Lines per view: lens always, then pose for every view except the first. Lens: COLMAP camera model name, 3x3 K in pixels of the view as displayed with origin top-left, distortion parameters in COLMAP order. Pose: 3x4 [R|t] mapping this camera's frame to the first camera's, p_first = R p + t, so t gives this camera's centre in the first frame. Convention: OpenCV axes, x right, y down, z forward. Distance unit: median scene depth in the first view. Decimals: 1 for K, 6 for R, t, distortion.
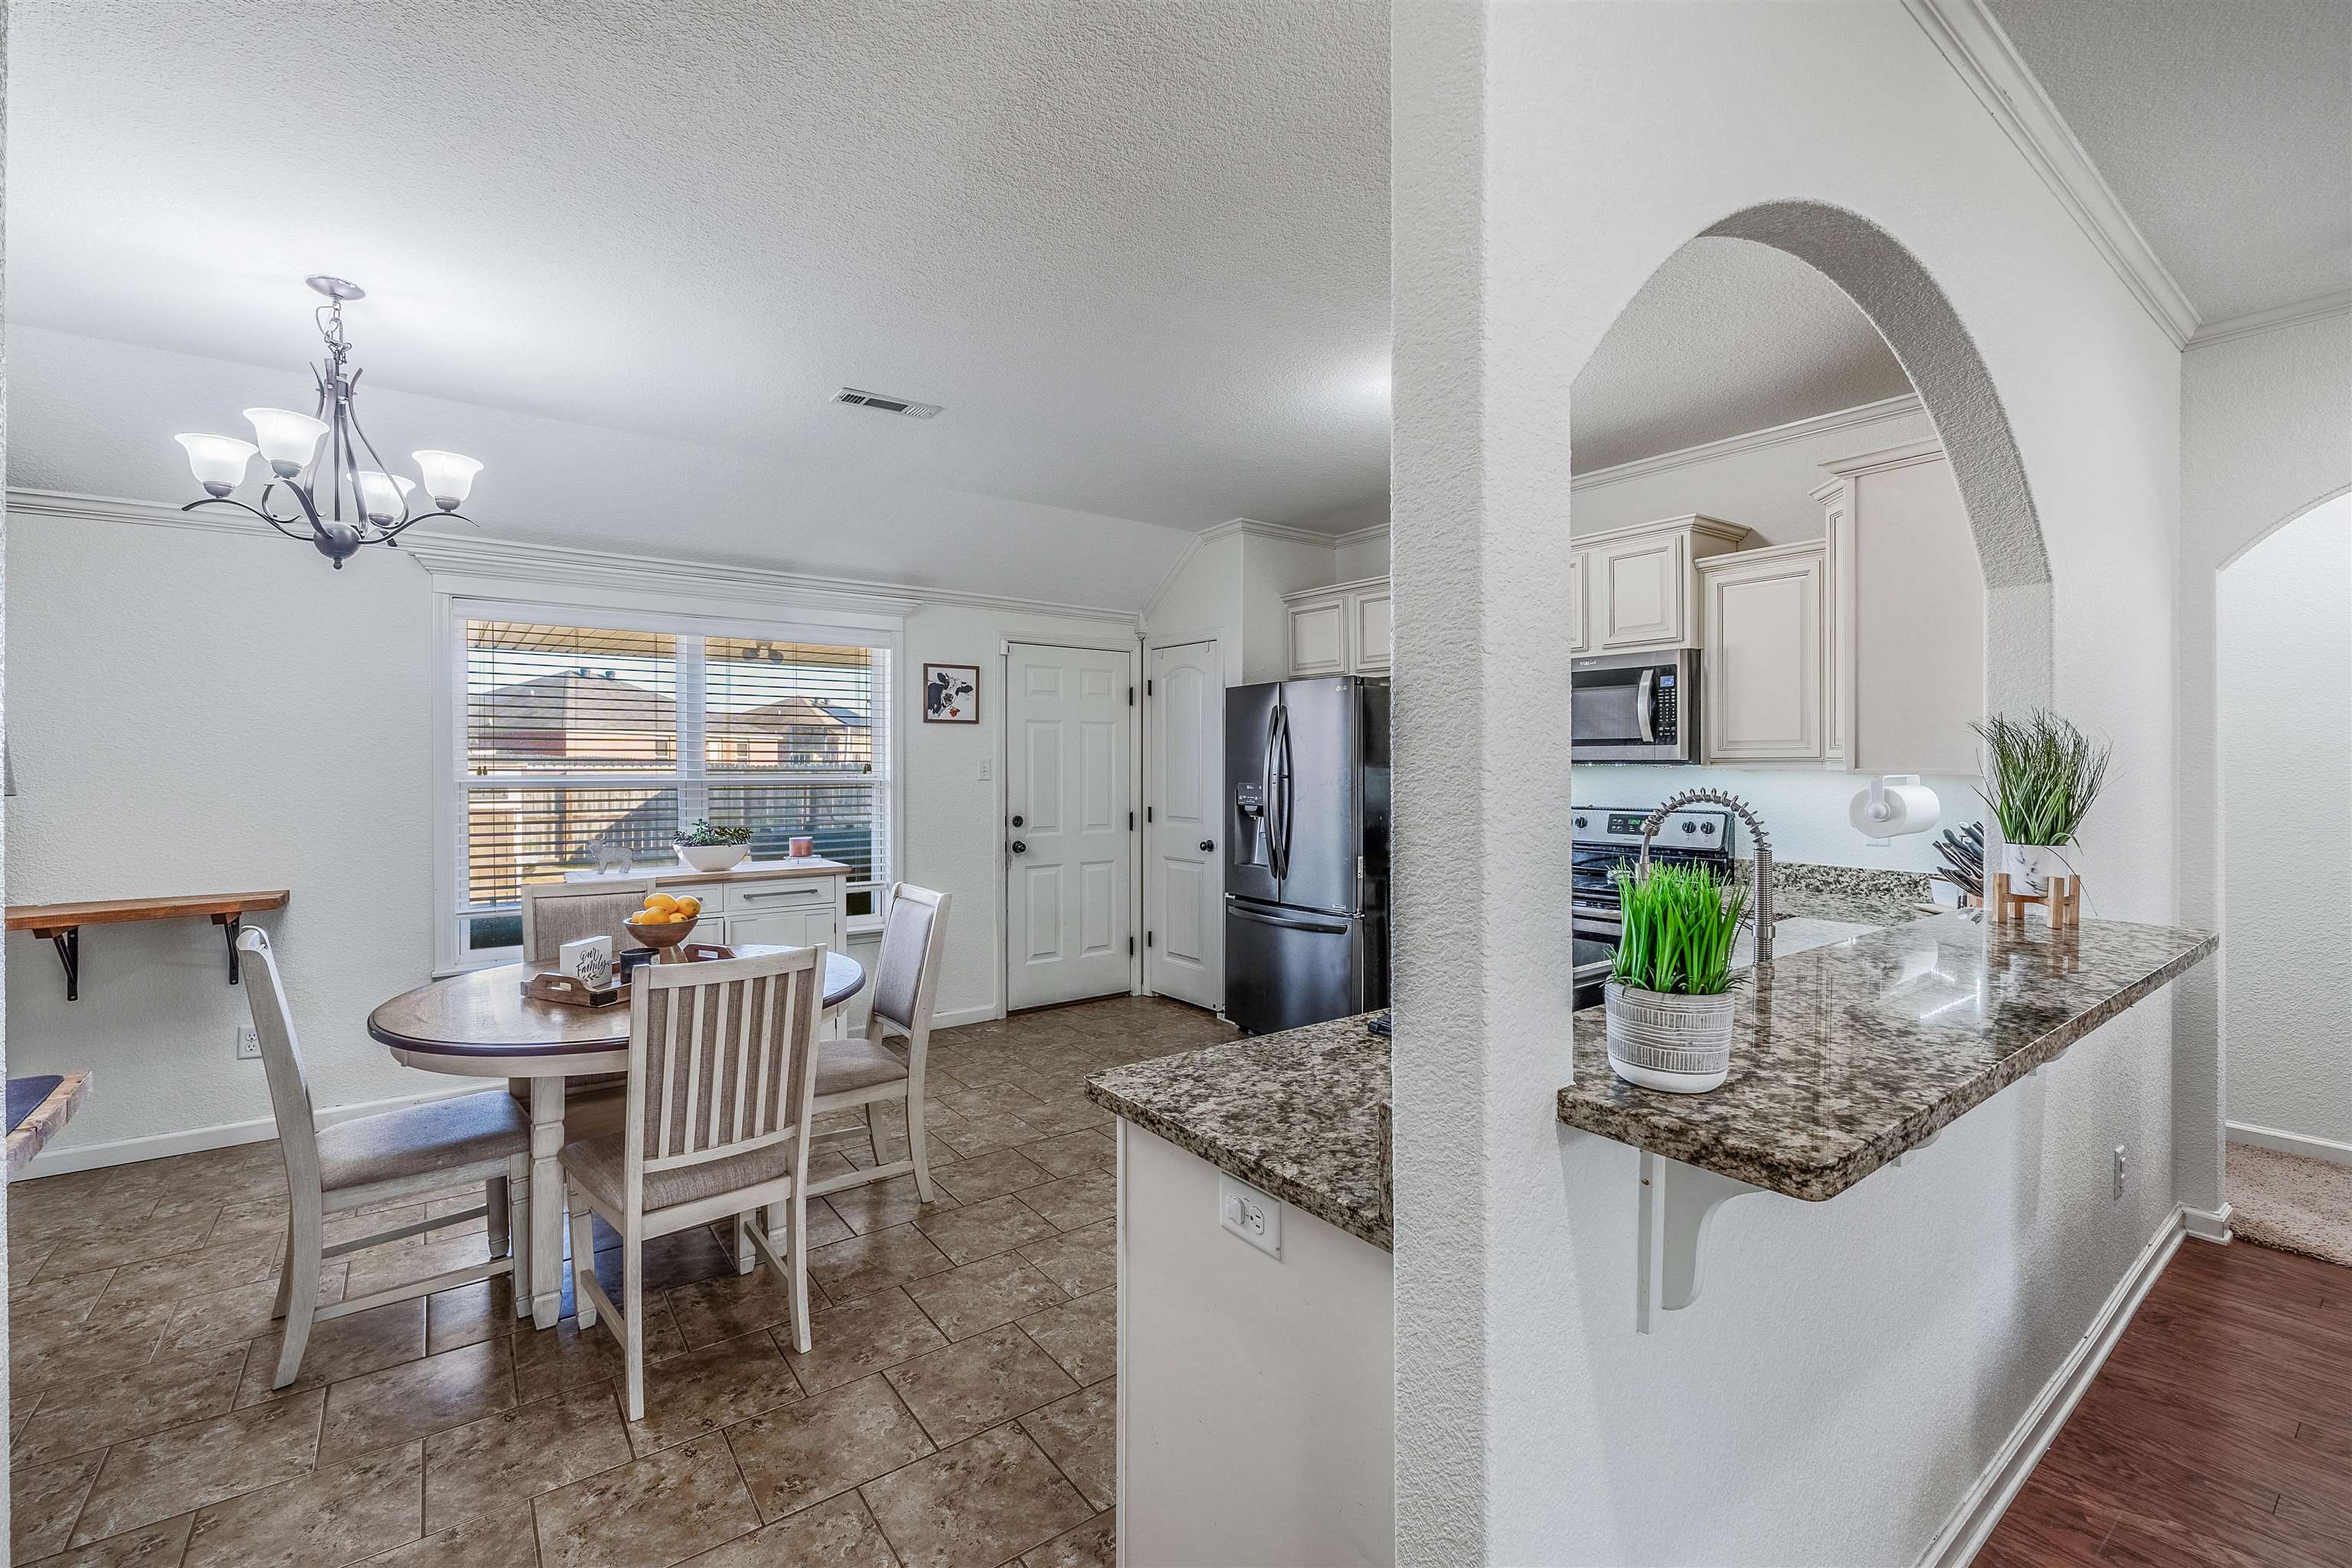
lens RADIAL K [[1005.3, 0, 1185.8], [0, 1005.3, 773.0], [0, 0, 1]] dist [0.000042, -0.000700]
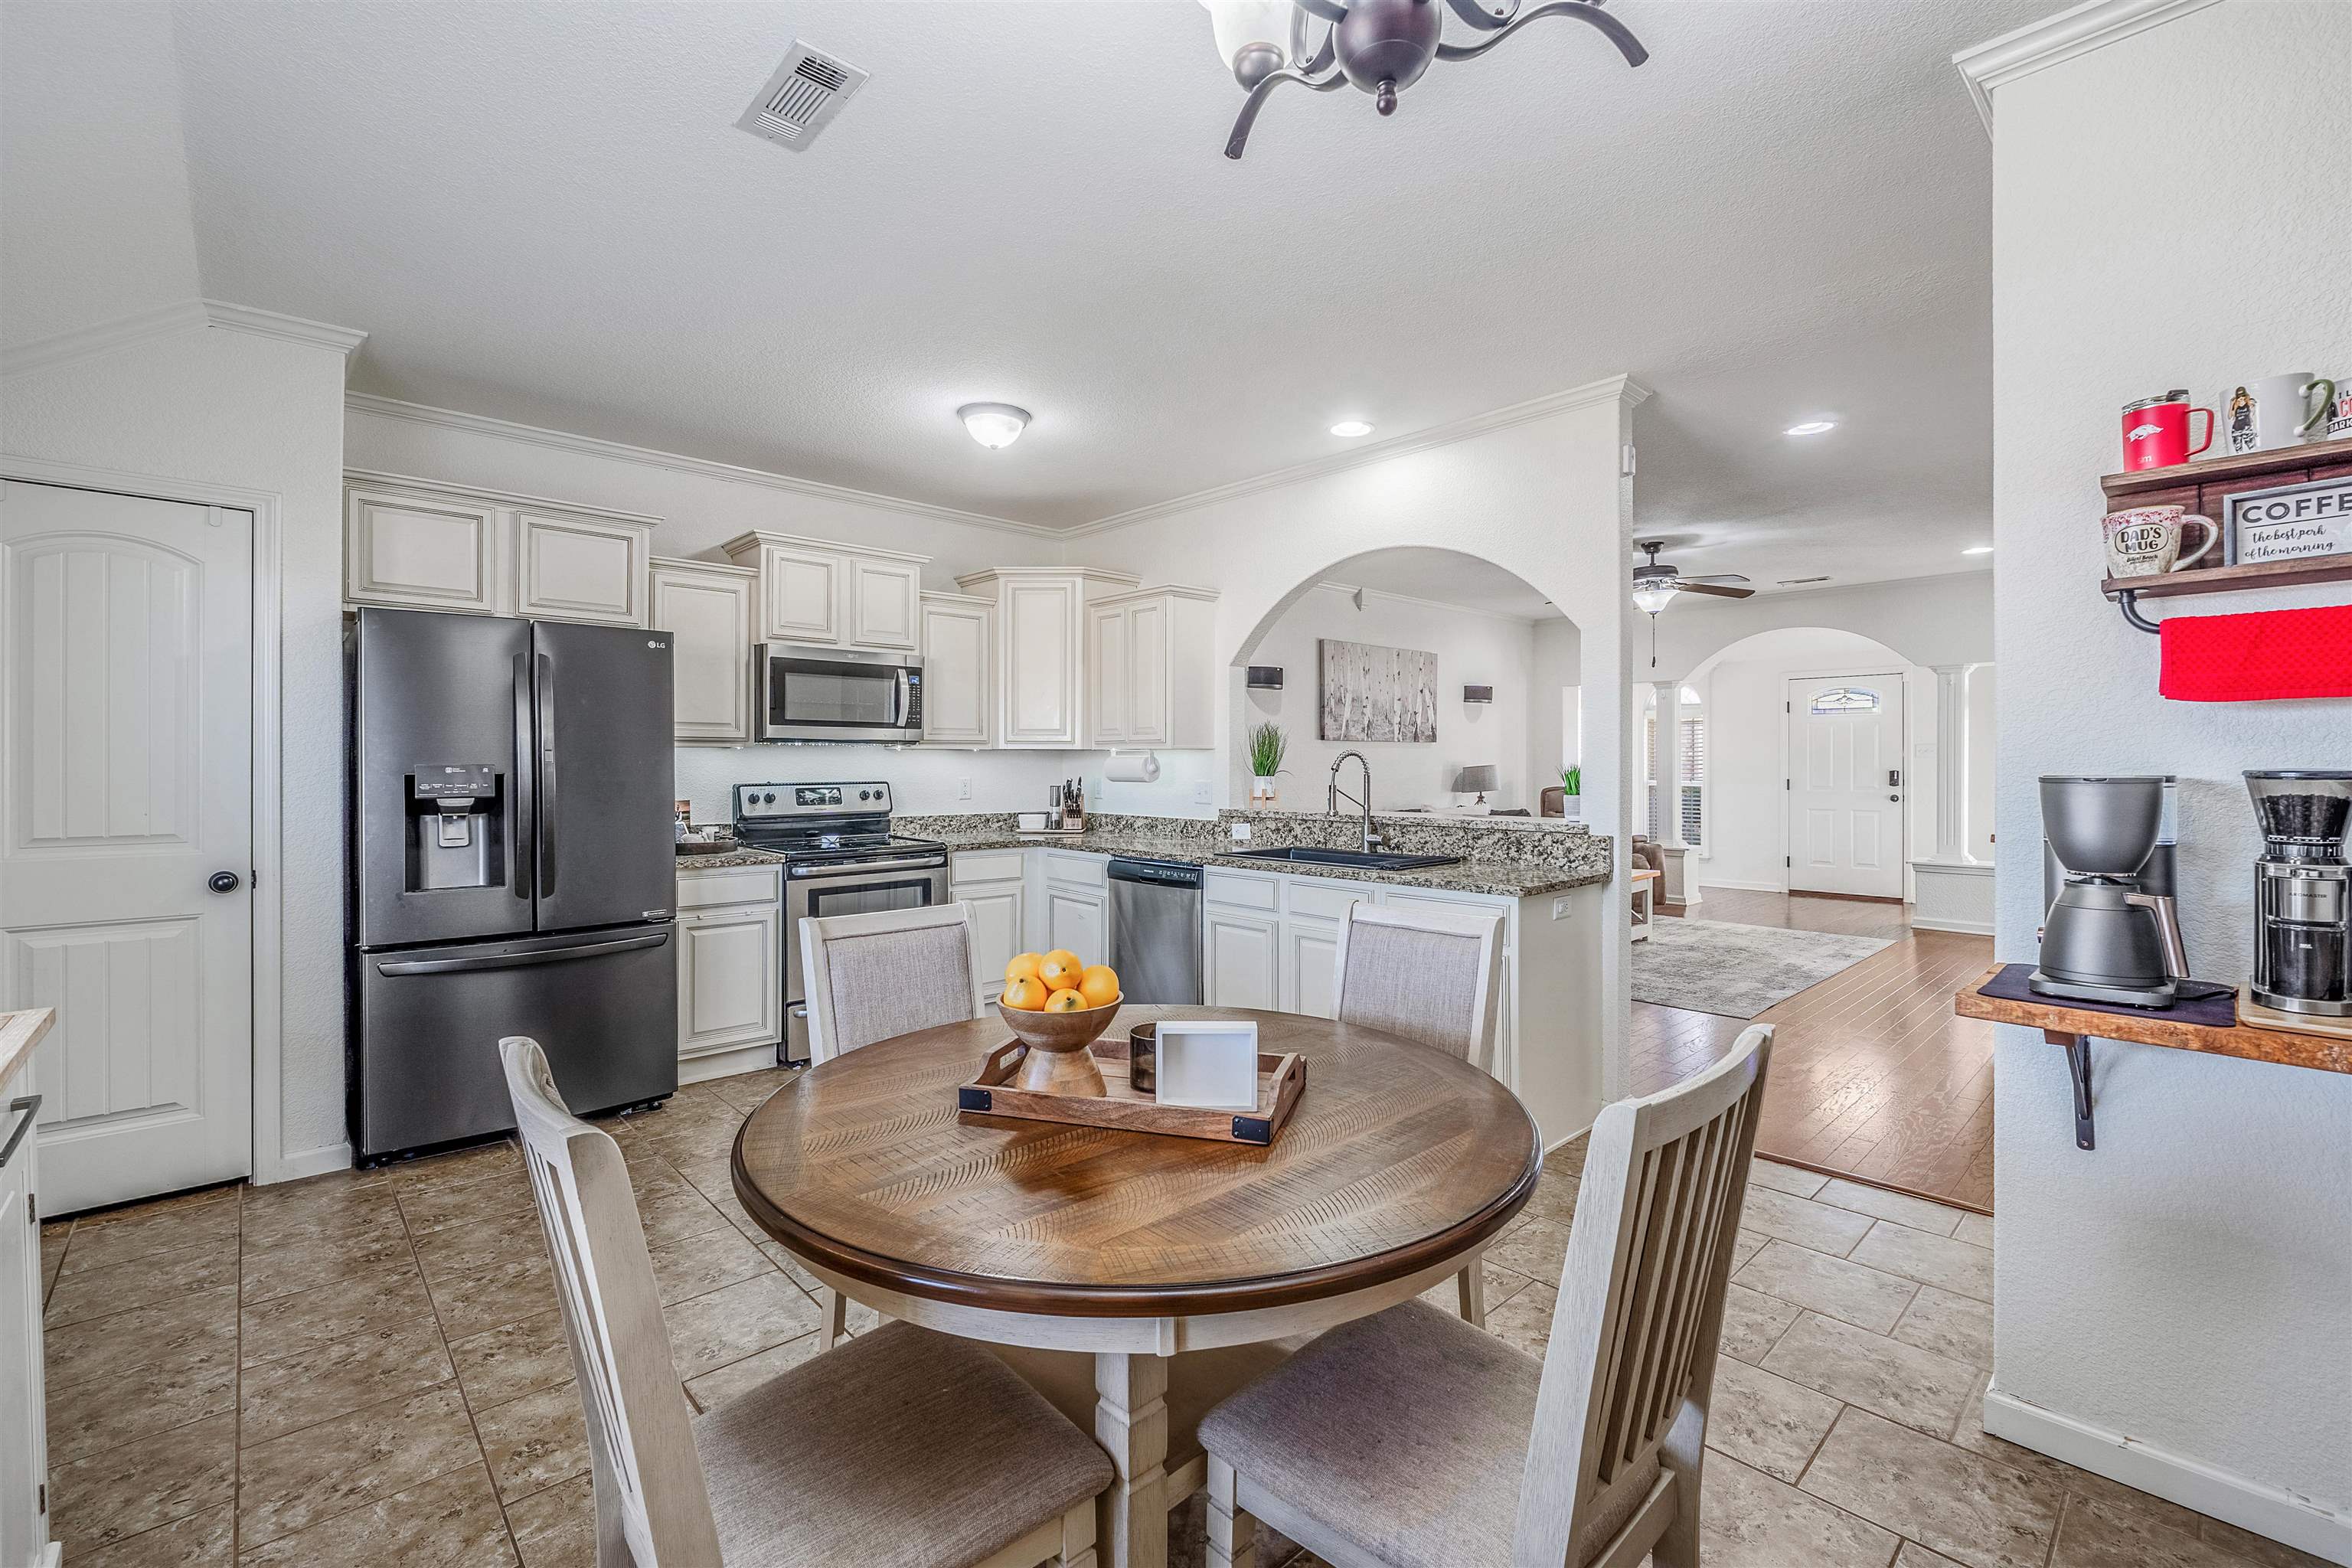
lens RADIAL K [[1005.3, 0, 1185.8], [0, 1005.3, 773.0], [0, 0, 1]] dist [0.000042, -0.000700]
pose [[-0.113916, -0.010429, 0.993436, -0.793054], [0.010157, 0.999880, 0.011662, 0.015776], [-0.993438, 0.011419, -0.113796, 0.743423]]
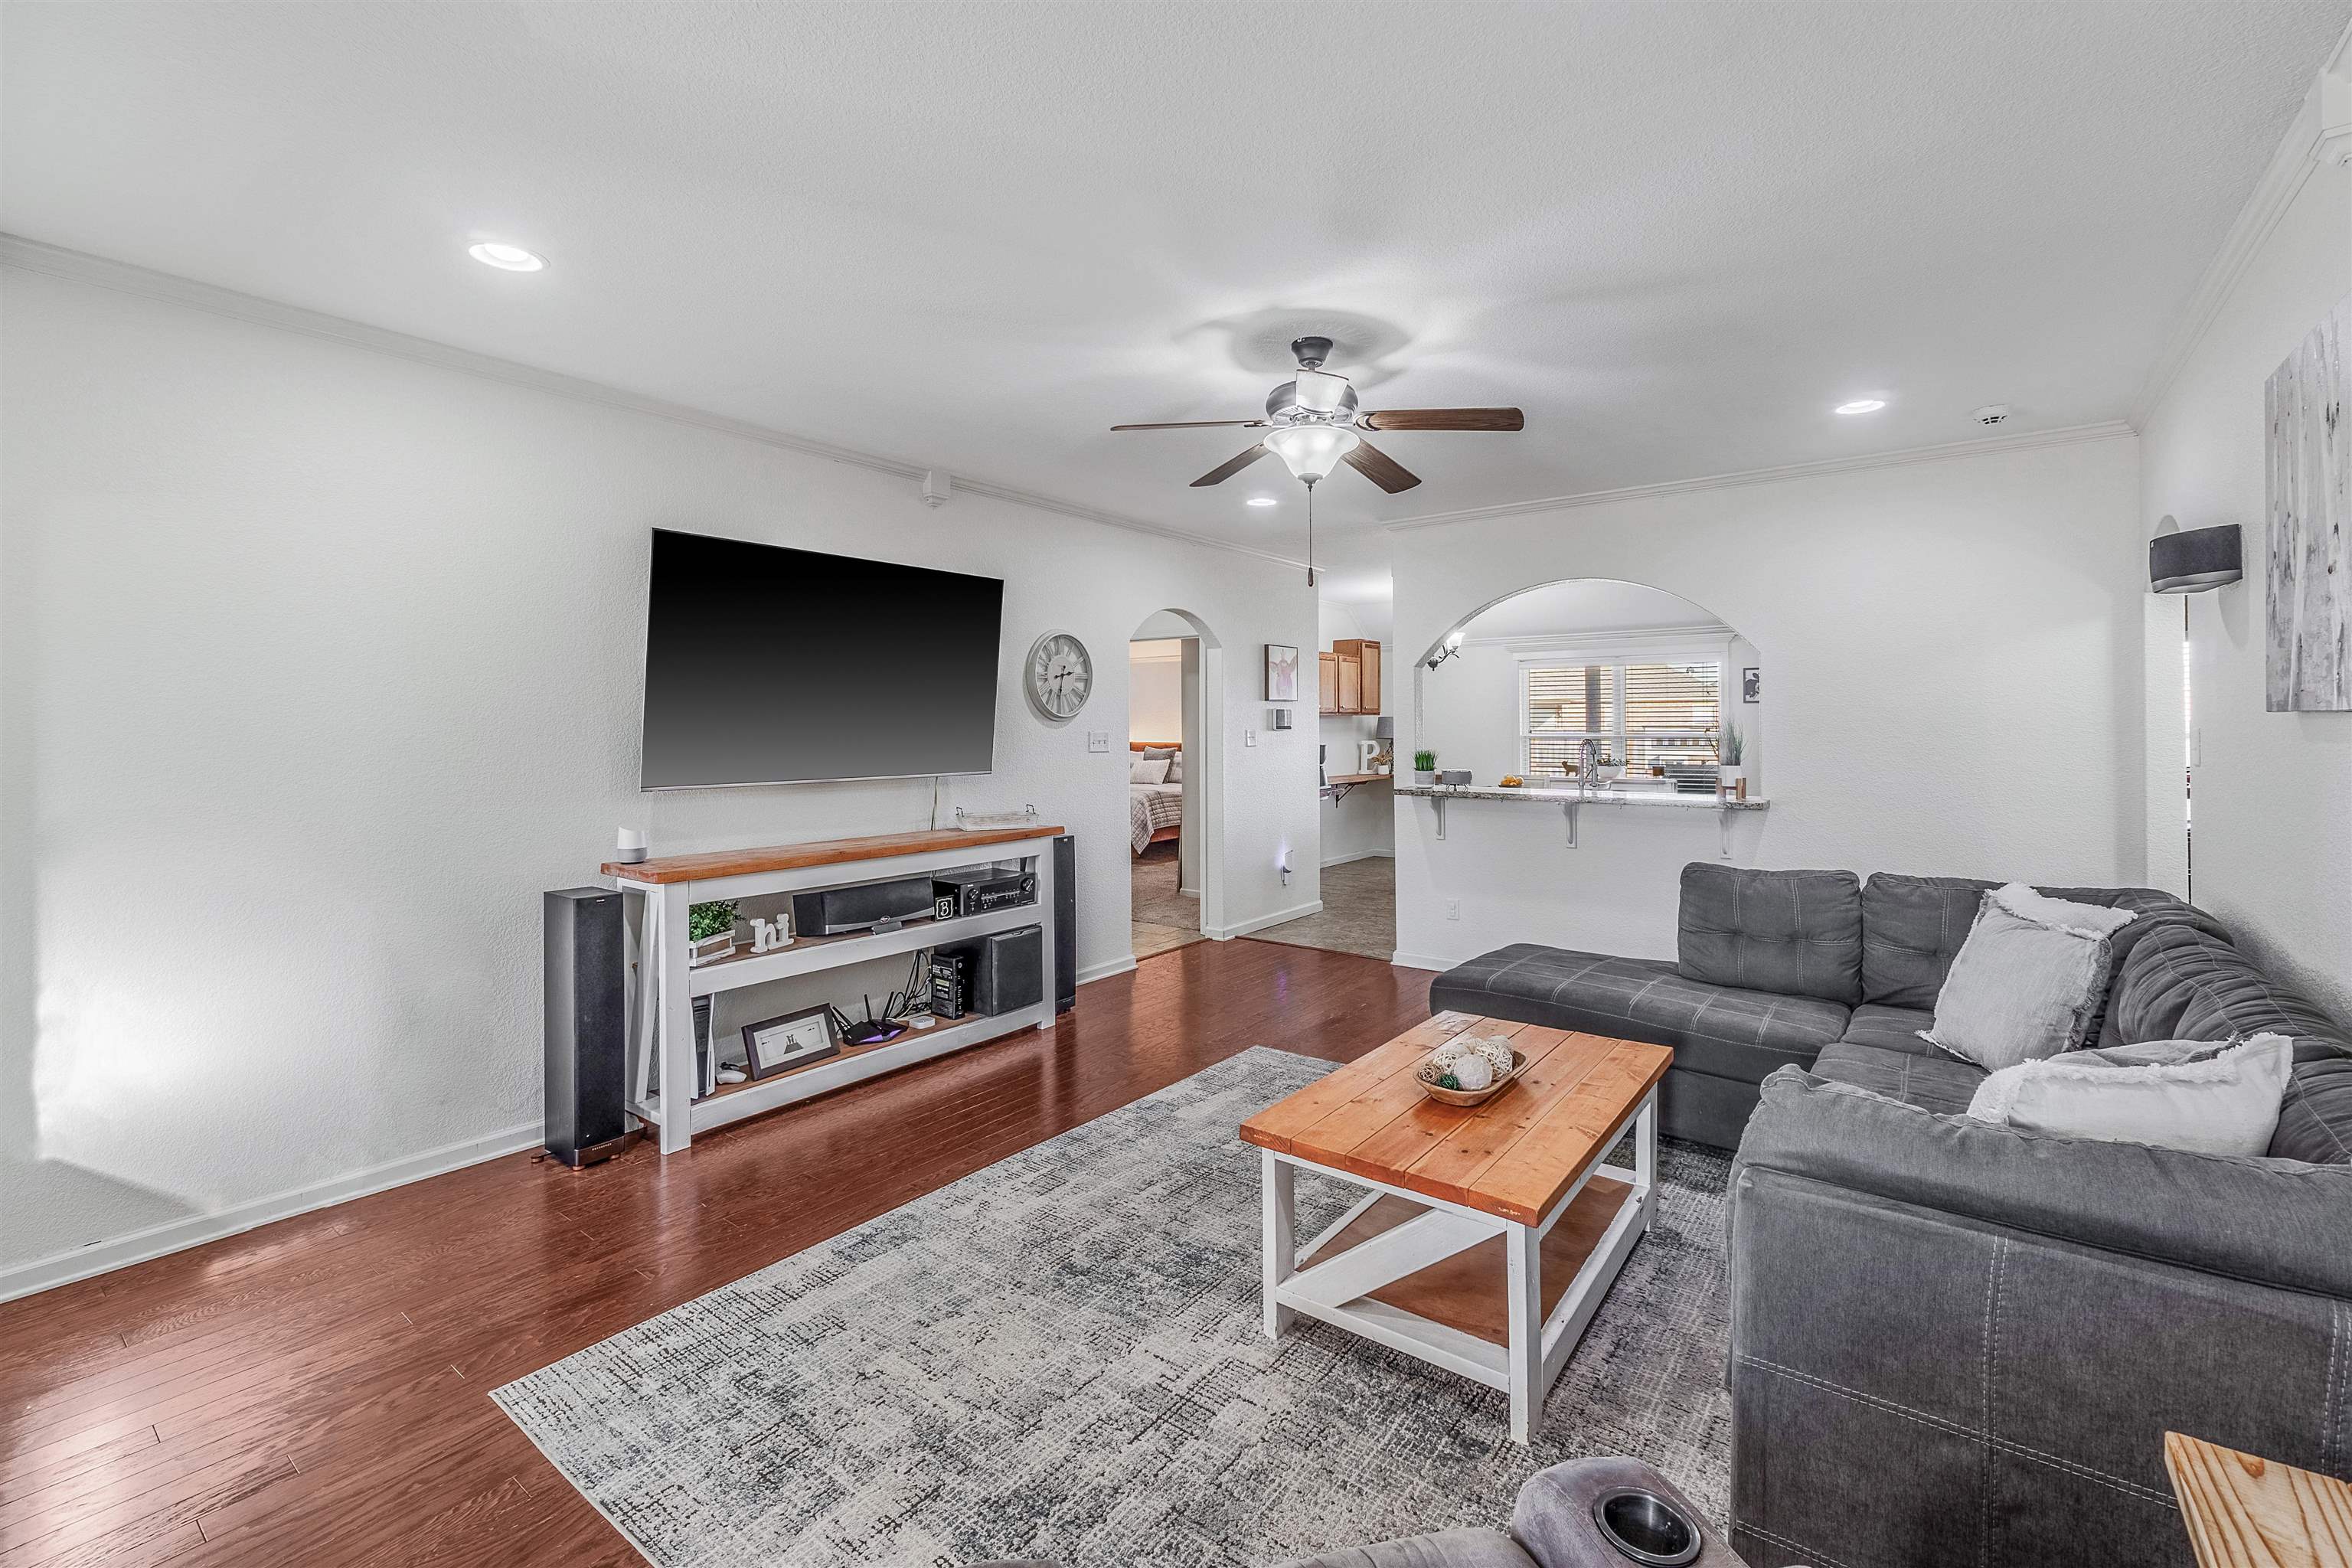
lens RADIAL K [[1000.6, 0, 1194.0], [0, 1000.6, 732.1], [0, 0, 1]] dist [-0.000852, -0.000275]
pose [[0.287882, 0.005042, -0.957653, 1.434885], [-0.001541, 0.999987, 0.004801, -0.010922], [0.957665, 0.000094, 0.287886, -0.488273]]
